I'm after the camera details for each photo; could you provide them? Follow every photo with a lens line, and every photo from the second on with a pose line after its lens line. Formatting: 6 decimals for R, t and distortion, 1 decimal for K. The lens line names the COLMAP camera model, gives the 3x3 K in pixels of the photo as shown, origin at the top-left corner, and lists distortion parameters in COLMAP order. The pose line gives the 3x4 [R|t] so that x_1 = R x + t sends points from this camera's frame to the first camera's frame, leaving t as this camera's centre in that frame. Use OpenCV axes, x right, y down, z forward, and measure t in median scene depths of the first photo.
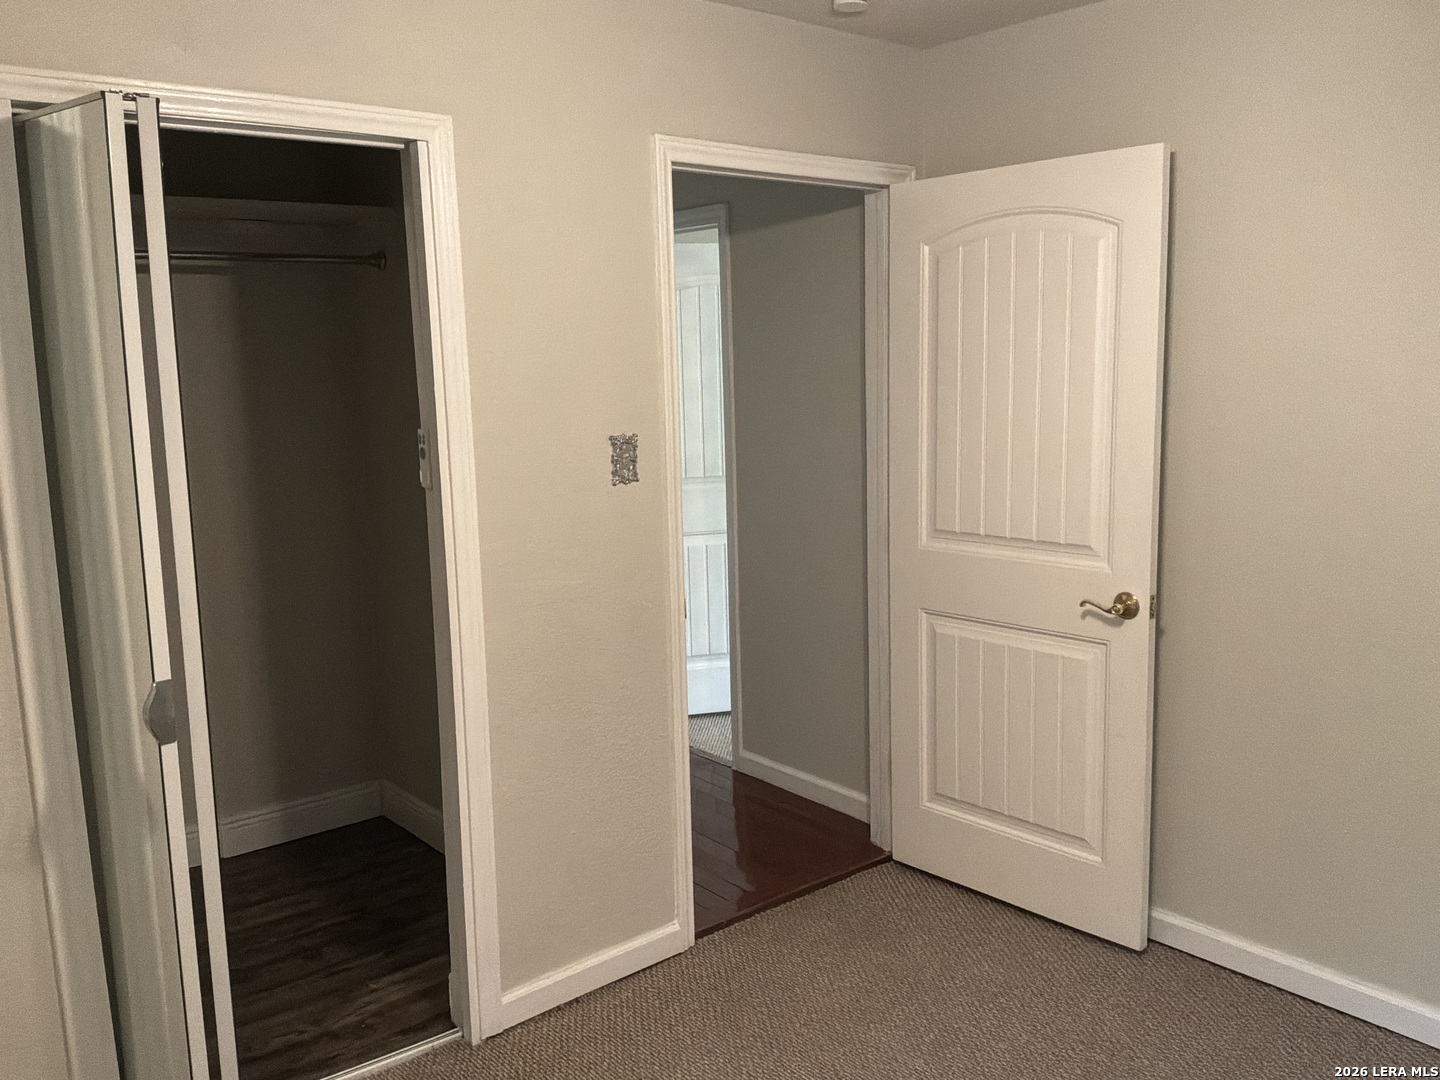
lens RADIAL K [[1195.7, 0, 720.0], [0, 1195.7, 538.7], [0, 0, 1]] dist [0.125694, -0.243490]
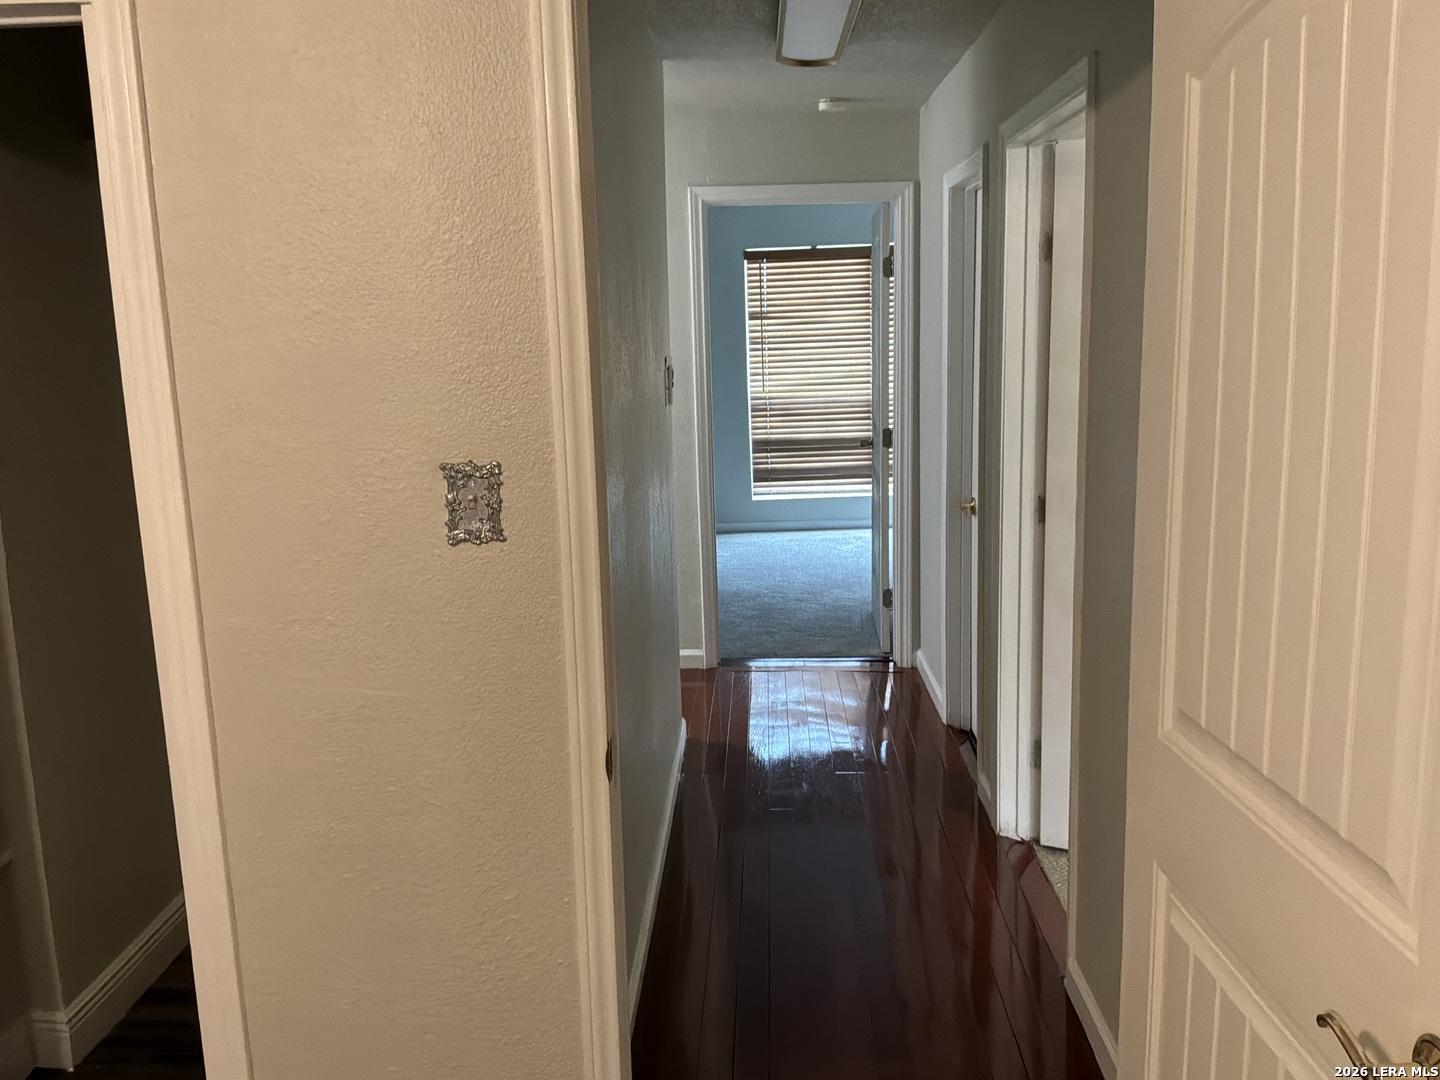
lens RADIAL K [[1195.7, 0, 718.7], [0, 1195.7, 541.1], [0, 0, 1]] dist [0.125694, -0.243490]
pose [[0.737424, 0.128881, -0.663020, 0.407870], [-0.096425, 0.991660, 0.085518, -0.110130], [0.668512, 0.000868, 0.743701, 0.632389]]
